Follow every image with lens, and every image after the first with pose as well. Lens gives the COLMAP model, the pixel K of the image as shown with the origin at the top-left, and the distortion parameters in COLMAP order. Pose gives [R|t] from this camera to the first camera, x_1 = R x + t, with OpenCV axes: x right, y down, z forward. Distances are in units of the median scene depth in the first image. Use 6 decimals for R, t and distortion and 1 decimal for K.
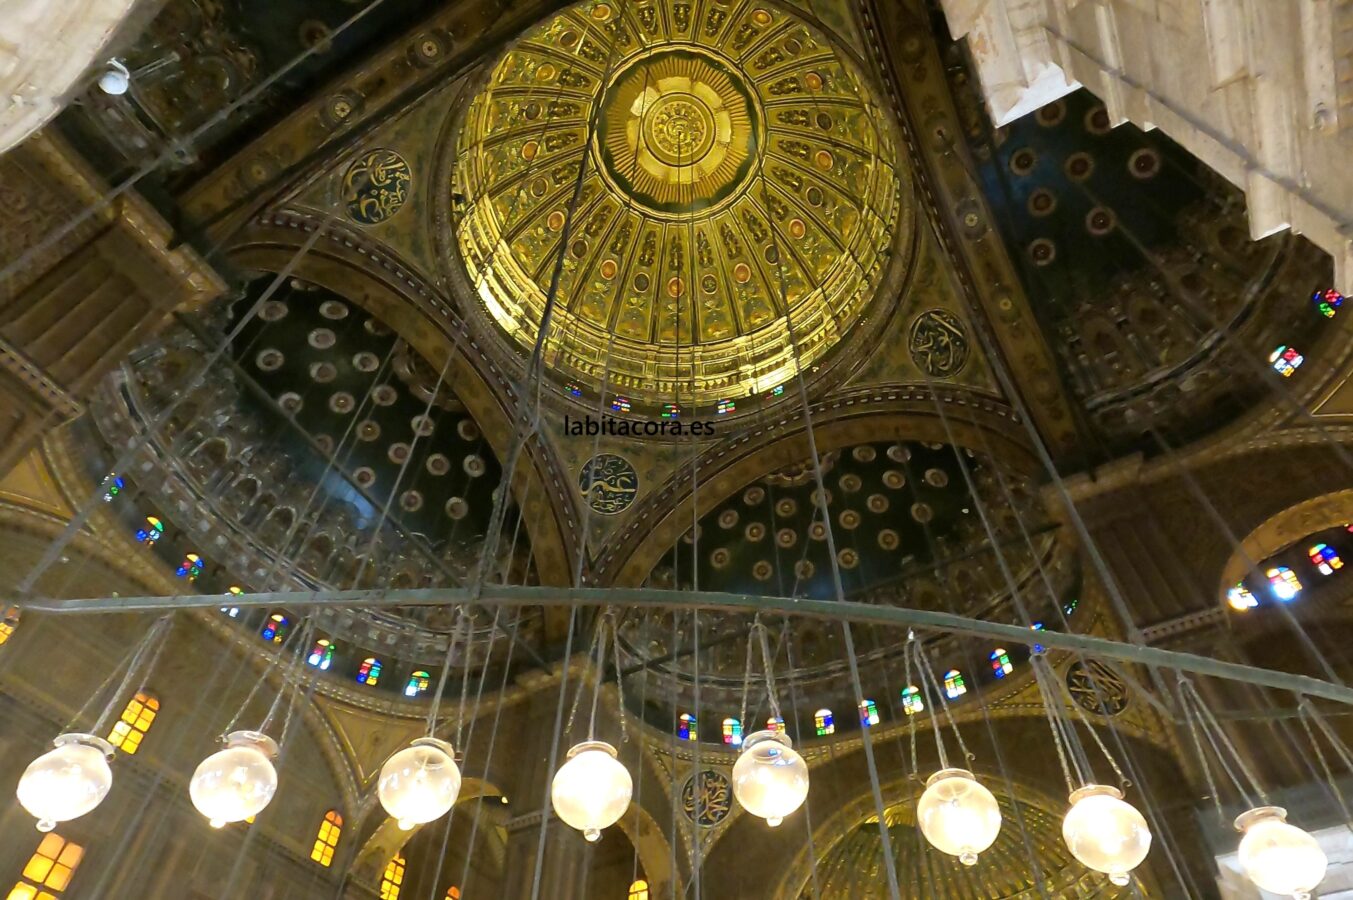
lens RADIAL K [[845.3, 0, 676.5], [0, 845.3, 450.0], [0, 0, 1]] dist [0.002117, -0.000957]
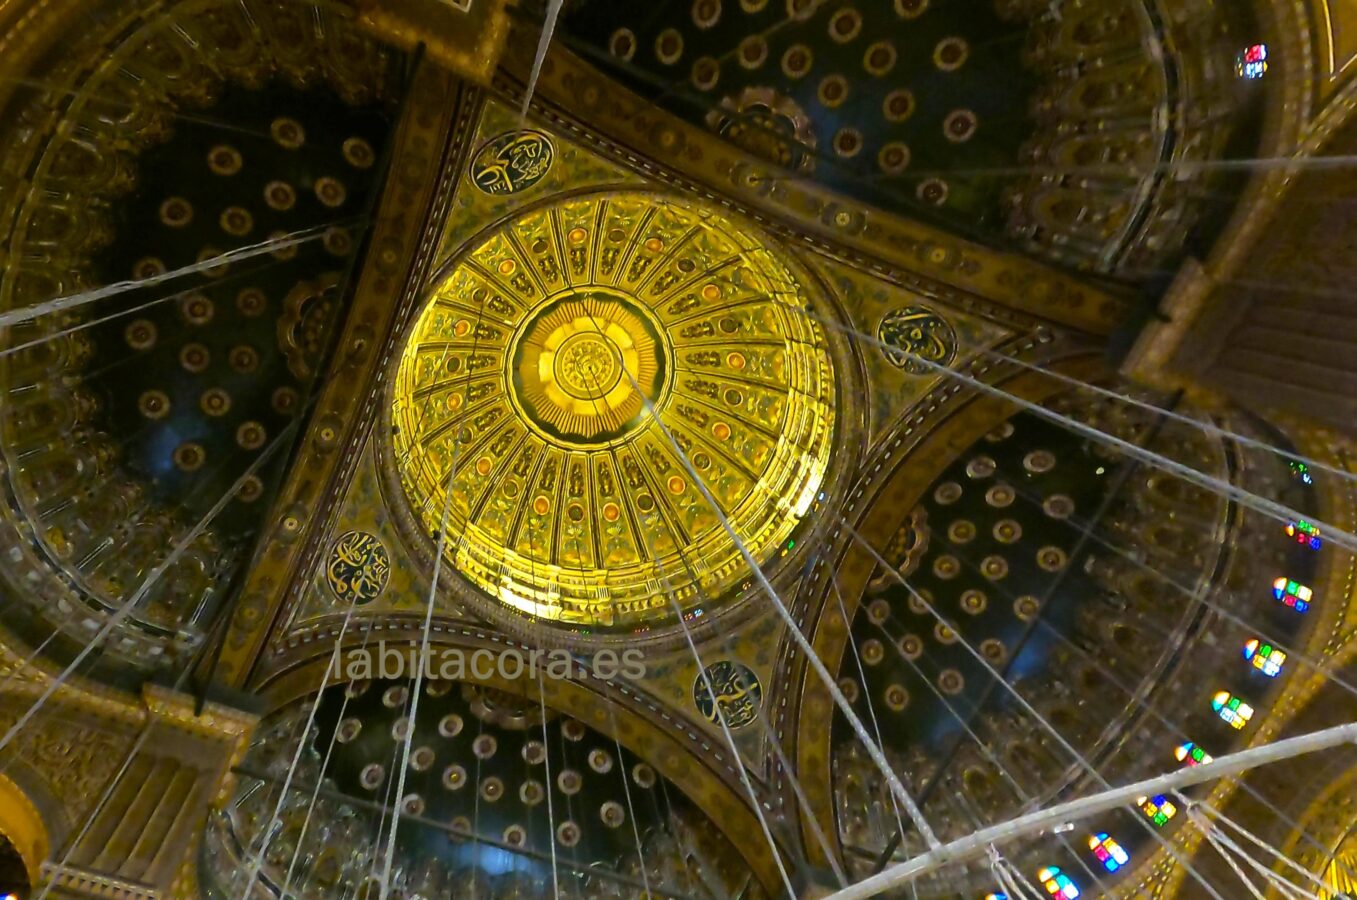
lens RADIAL K [[814.1, 0, 678.2], [0, 814.1, 517.4], [0, 0, 1]] dist [0.000429, -0.001671]
pose [[0.774663, -0.613262, -0.154295, 0.129420], [0.525594, 0.760071, -0.382157, 0.205306], [0.351638, 0.214946, 0.911125, 0.166542]]
